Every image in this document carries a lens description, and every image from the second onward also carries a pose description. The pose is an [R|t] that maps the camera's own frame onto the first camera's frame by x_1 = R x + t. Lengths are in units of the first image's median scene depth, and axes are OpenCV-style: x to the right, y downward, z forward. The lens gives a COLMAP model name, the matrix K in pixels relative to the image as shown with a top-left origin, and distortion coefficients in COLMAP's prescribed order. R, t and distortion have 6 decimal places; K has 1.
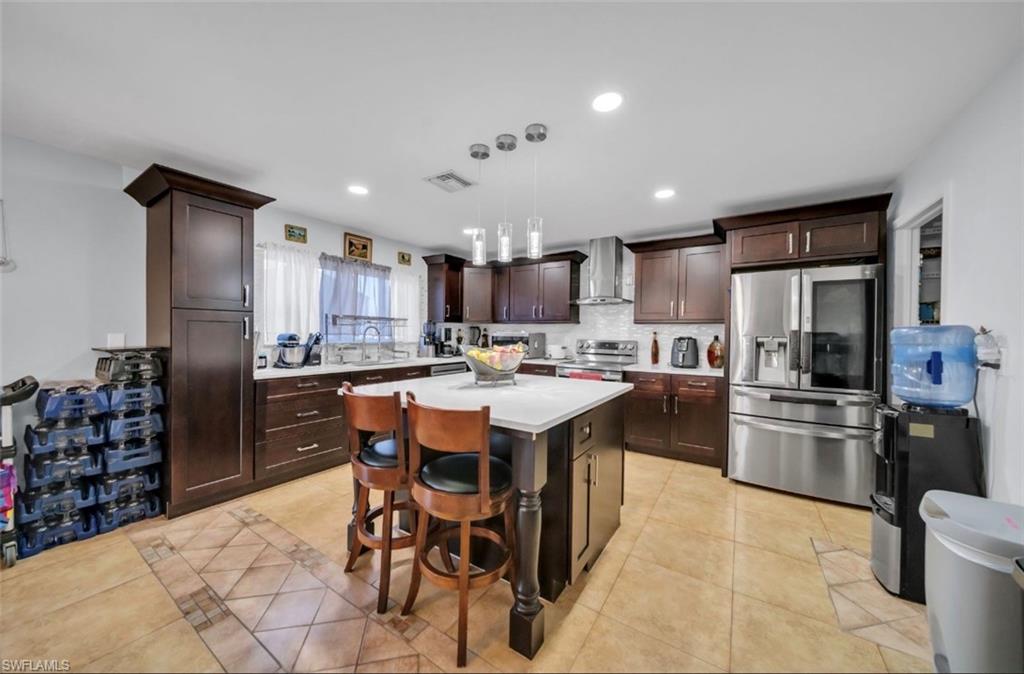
lens RADIAL K [[353.9, 0, 510.8], [0, 353.9, 336.4], [0, 0, 1]] dist [0.000261, -0.001260]
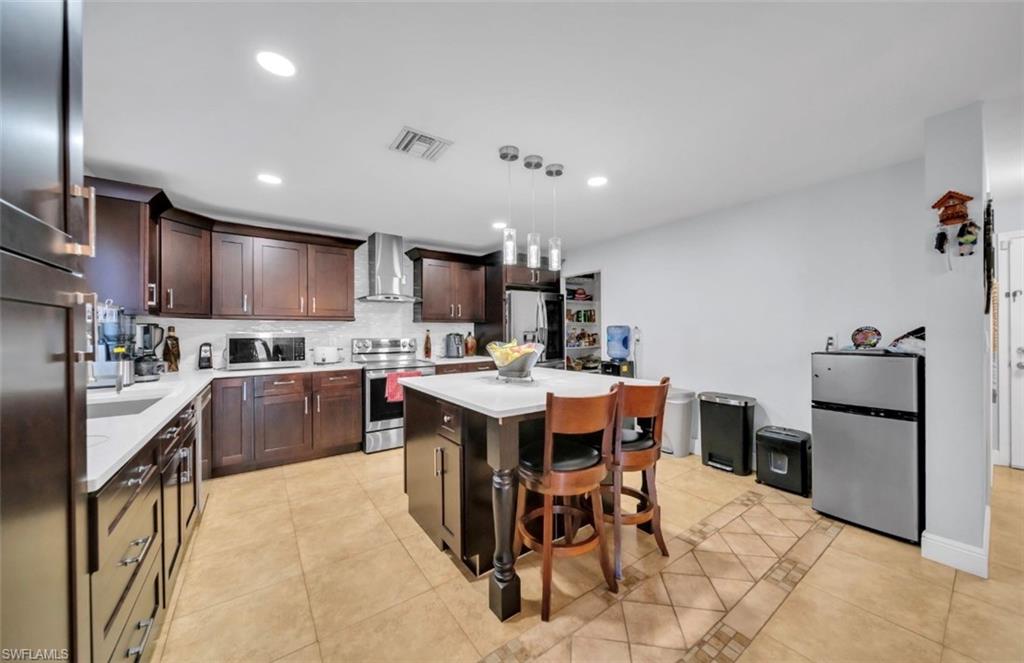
lens RADIAL K [[354.3, 0, 513.7], [0, 354.3, 331.6], [0, 0, 1]] dist [-0.001214, -0.000620]
pose [[0.353956, -0.015603, 0.935132, -0.612517], [0.019553, 0.999766, 0.009280, -0.011778], [-0.935058, 0.015000, 0.354178, 0.372838]]
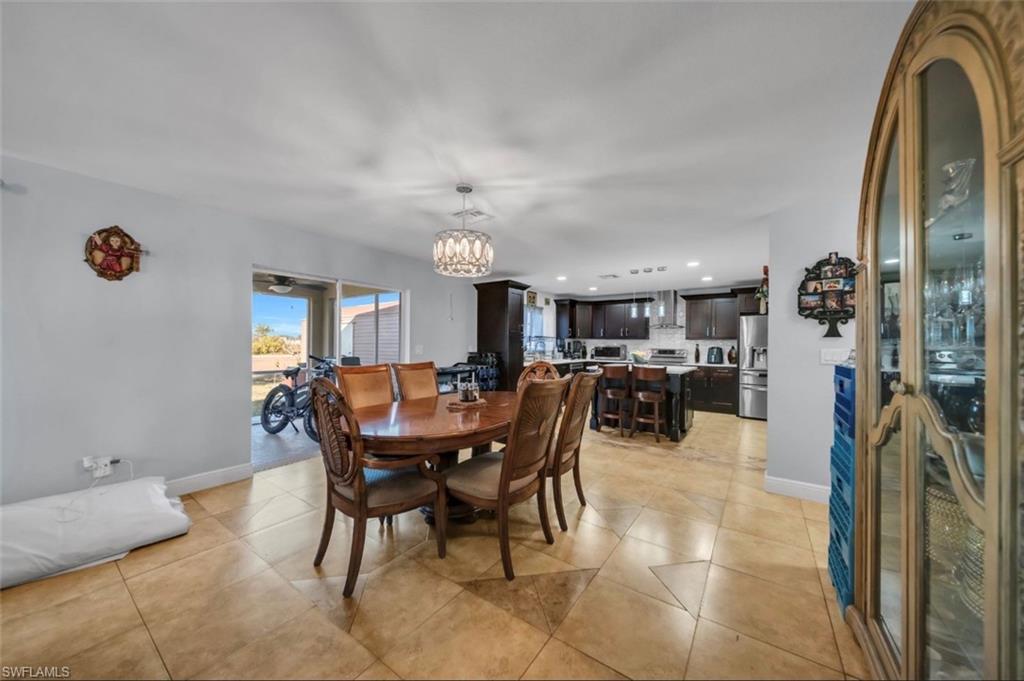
lens RADIAL K [[352.4, 0, 510.8], [0, 352.4, 340.9], [0, 0, 1]] dist [-0.002973, -0.000095]
pose [[0.999480, -0.001381, -0.032211, -0.510369], [0.000750, 0.999808, -0.019604, 0.005264], [0.032232, 0.019570, 0.999289, -0.862522]]
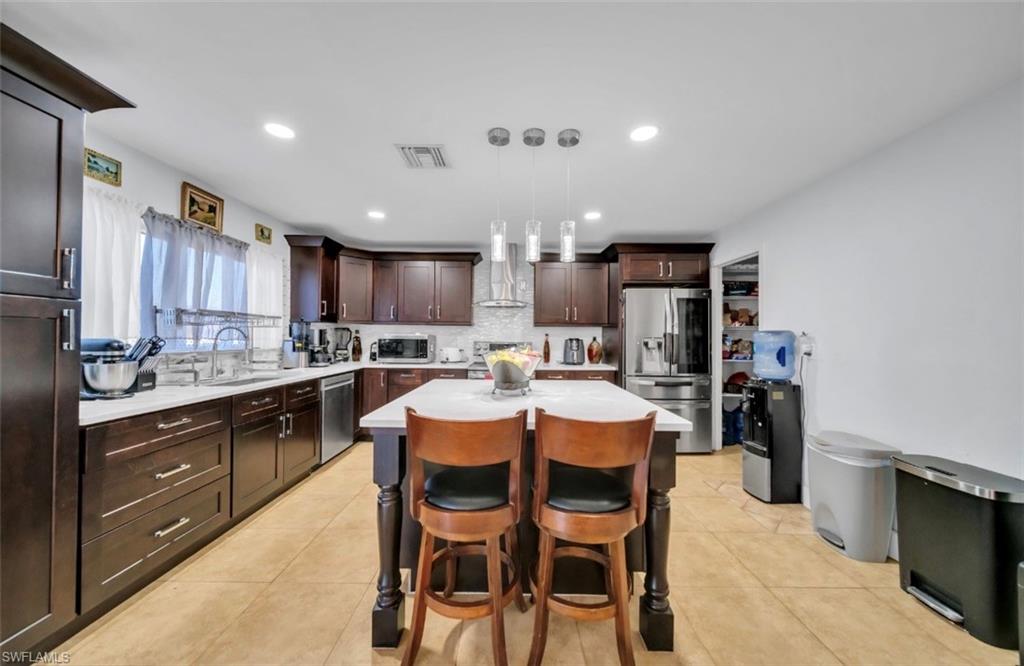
lens RADIAL K [[354.3, 0, 511.3], [0, 354.3, 332.8], [0, 0, 1]] dist [-0.001214, -0.000620]
pose [[0.837564, -0.000678, 0.546338, -0.327112], [0.007355, 0.999923, -0.010035, -0.006235], [-0.546289, 0.012423, 0.837505, 0.134768]]
